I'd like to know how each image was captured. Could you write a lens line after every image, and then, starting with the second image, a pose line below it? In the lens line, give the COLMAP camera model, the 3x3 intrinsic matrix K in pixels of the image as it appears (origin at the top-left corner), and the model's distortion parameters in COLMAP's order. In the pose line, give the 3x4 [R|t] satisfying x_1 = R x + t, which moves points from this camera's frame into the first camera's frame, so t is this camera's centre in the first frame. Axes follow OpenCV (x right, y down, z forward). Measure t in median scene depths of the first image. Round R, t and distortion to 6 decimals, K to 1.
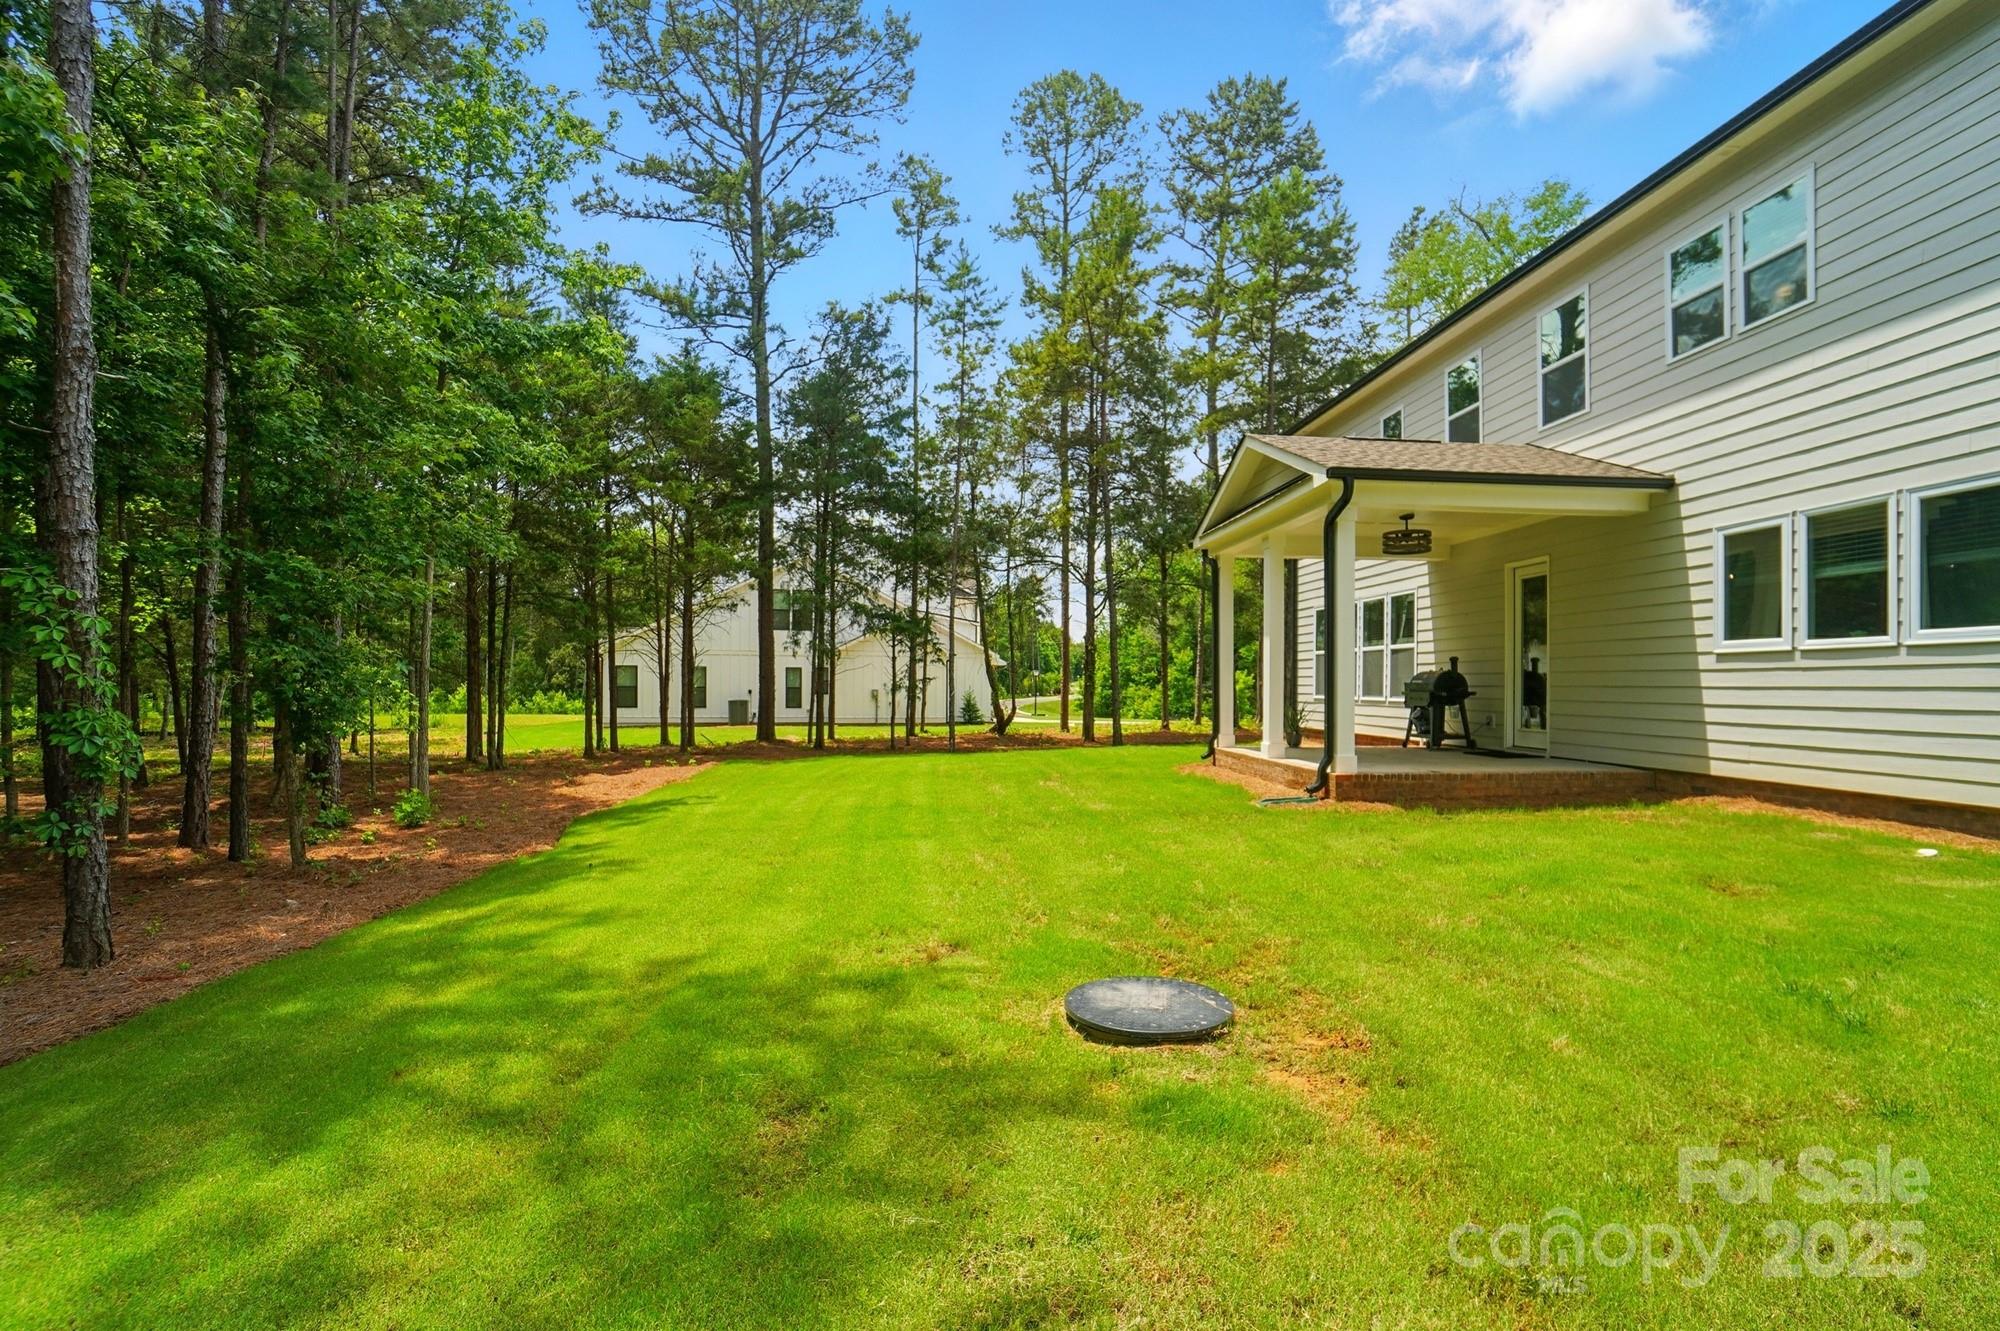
lens RADIAL K [[930.5, 0, 1000.0], [0, 930.5, 665.5], [0, 0, 1]] dist [-0.084994, 0.042934]
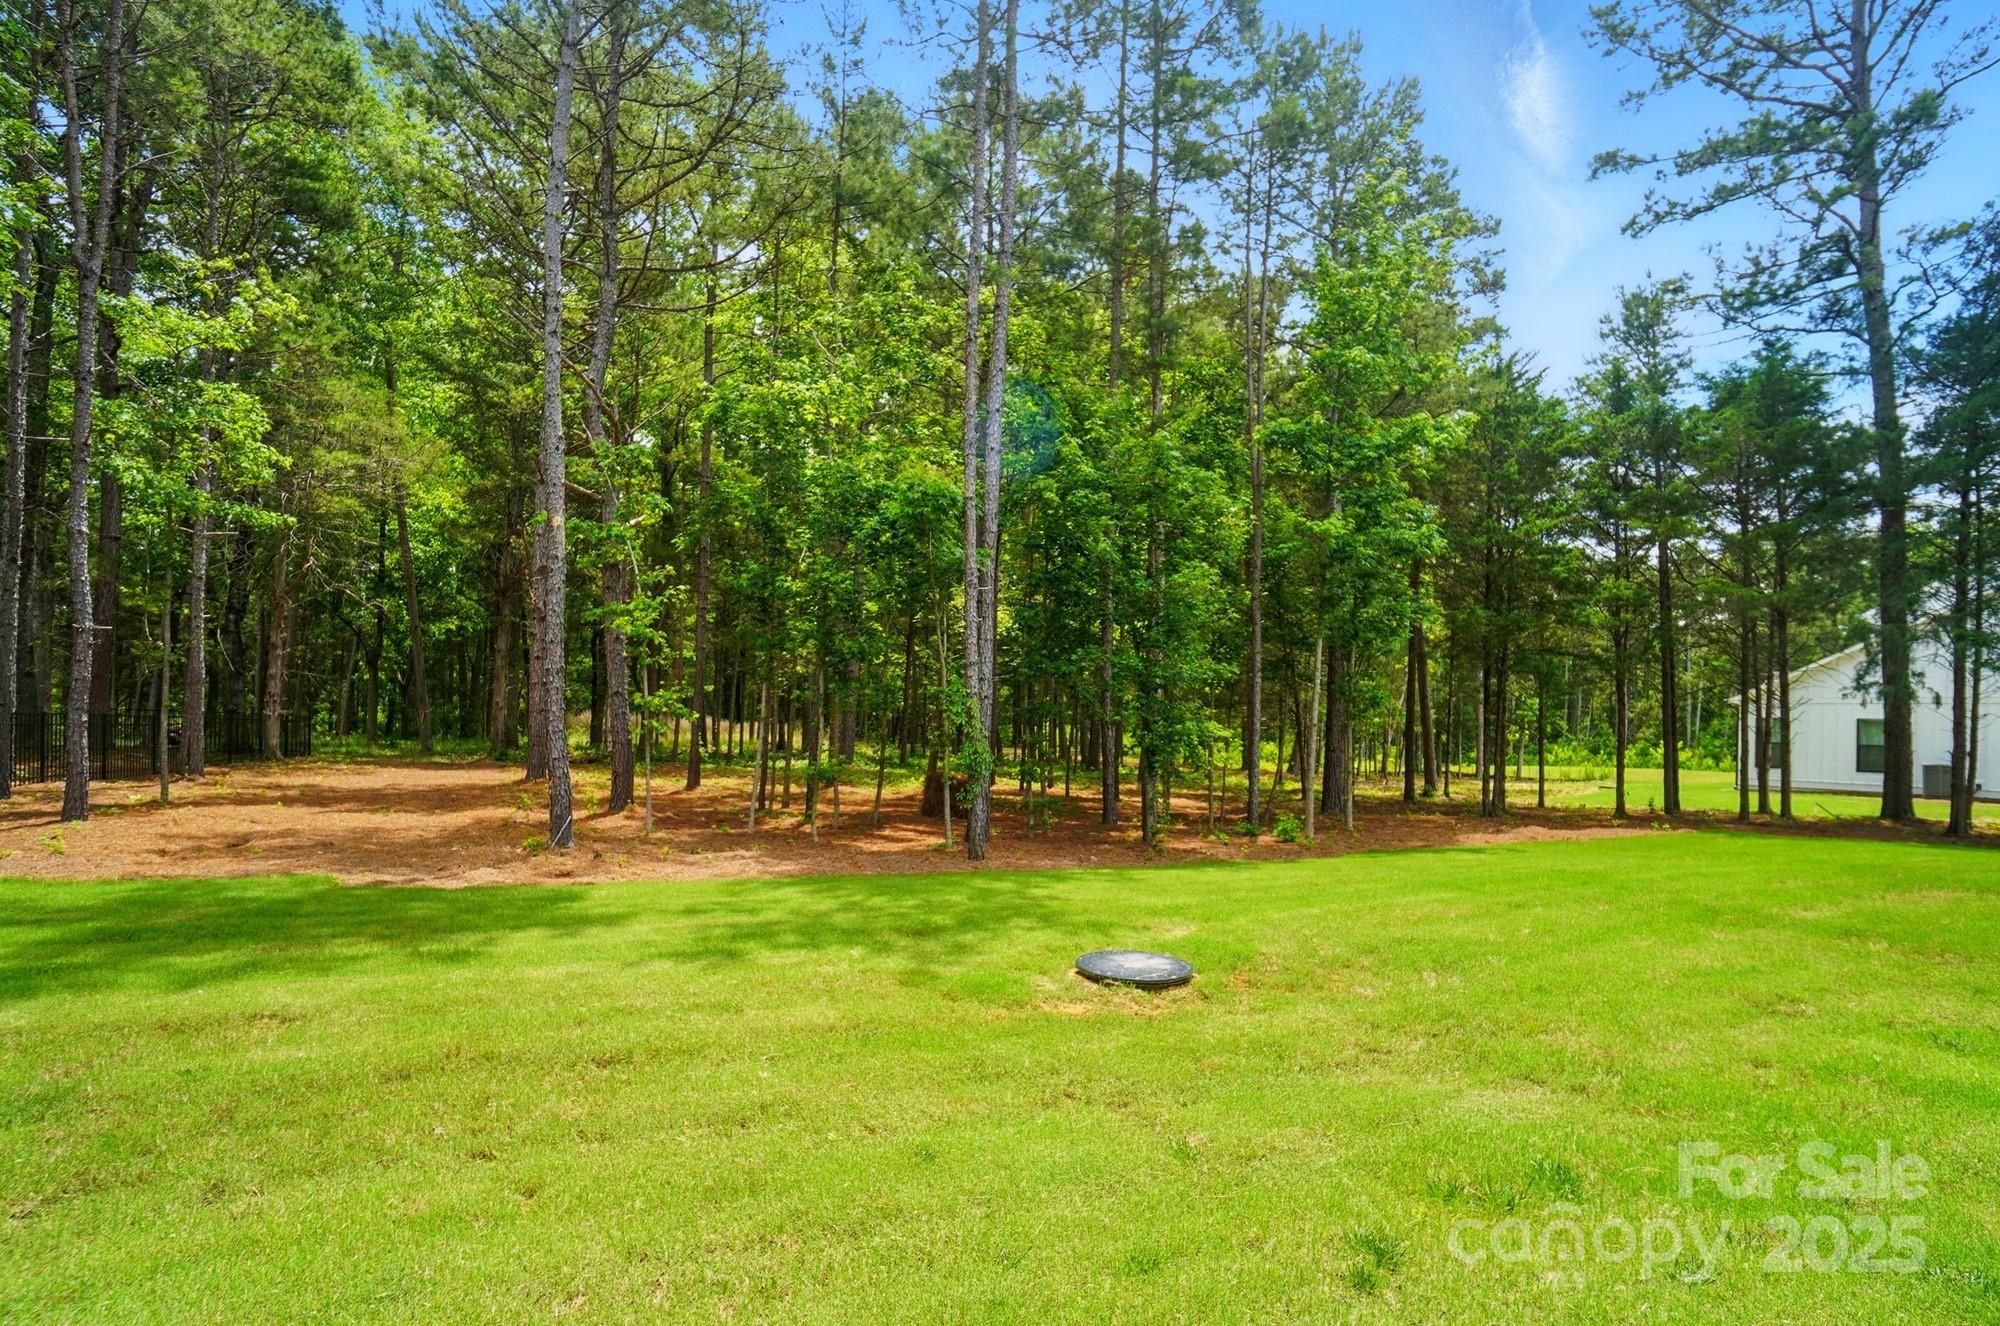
lens RADIAL K [[906.5, 0, 999.8], [0, 906.5, 694.2], [0, 0, 1]] dist [-0.001735, -0.000402]
pose [[0.400070, -0.022635, -0.916205, 0.283779], [-0.000525, 0.999689, -0.024926, -0.004262], [0.916485, 0.010453, 0.399933, 0.048160]]
